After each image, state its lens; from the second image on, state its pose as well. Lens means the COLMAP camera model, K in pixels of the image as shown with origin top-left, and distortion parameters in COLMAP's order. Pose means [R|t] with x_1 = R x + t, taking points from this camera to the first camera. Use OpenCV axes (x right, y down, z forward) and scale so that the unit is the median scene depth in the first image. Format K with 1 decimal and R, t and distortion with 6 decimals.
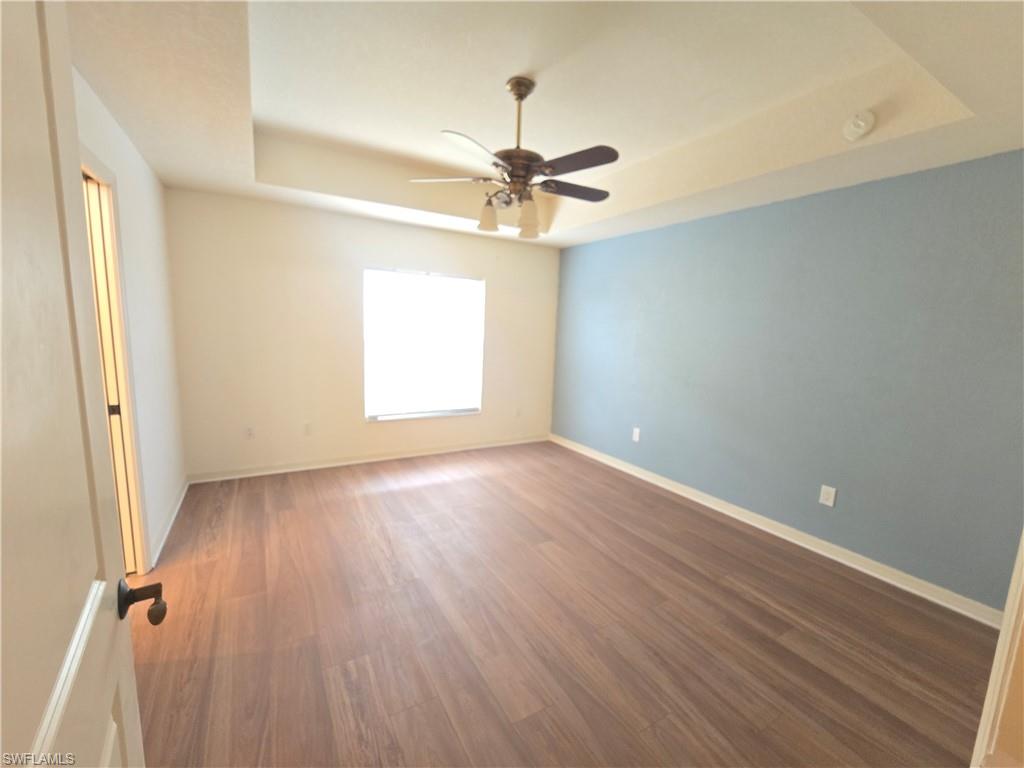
lens RADIAL K [[419.9, 0, 517.6], [0, 419.9, 382.7], [0, 0, 1]] dist [-0.009035, 0.002623]
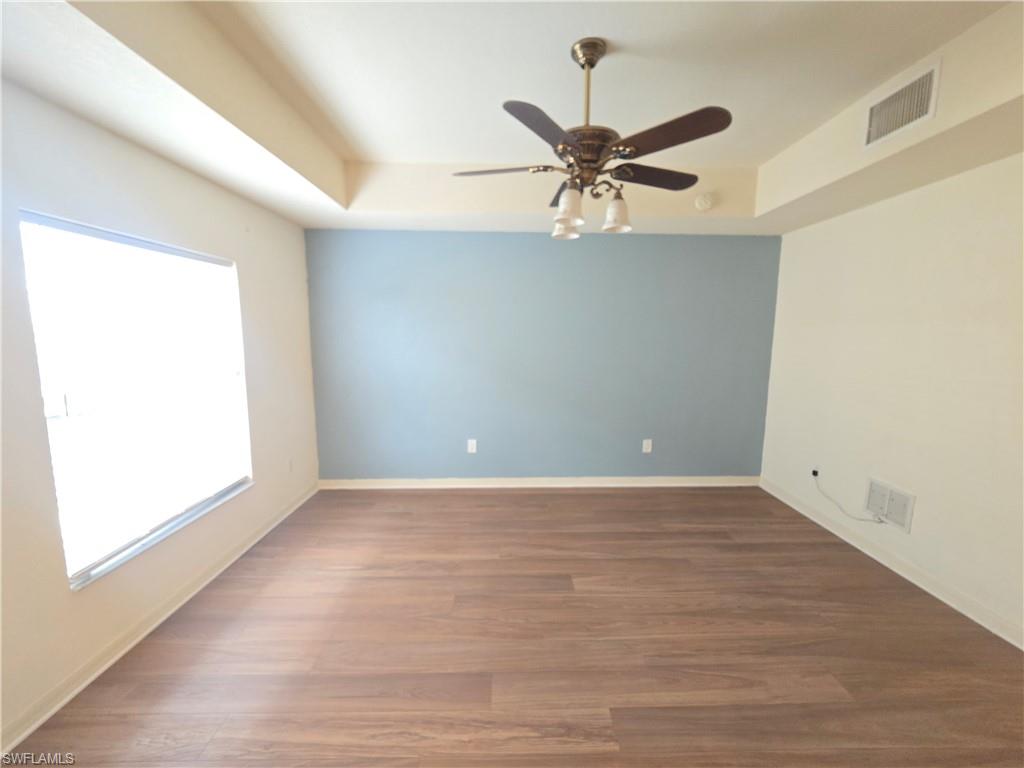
lens RADIAL K [[419.9, 0, 521.0], [0, 419.9, 386.1], [0, 0, 1]] dist [-0.009035, 0.002623]
pose [[0.504923, -0.149780, 0.850070, -0.667361], [0.131665, 0.986670, 0.095642, -0.128954], [-0.853063, 0.063632, 0.517913, 0.583984]]
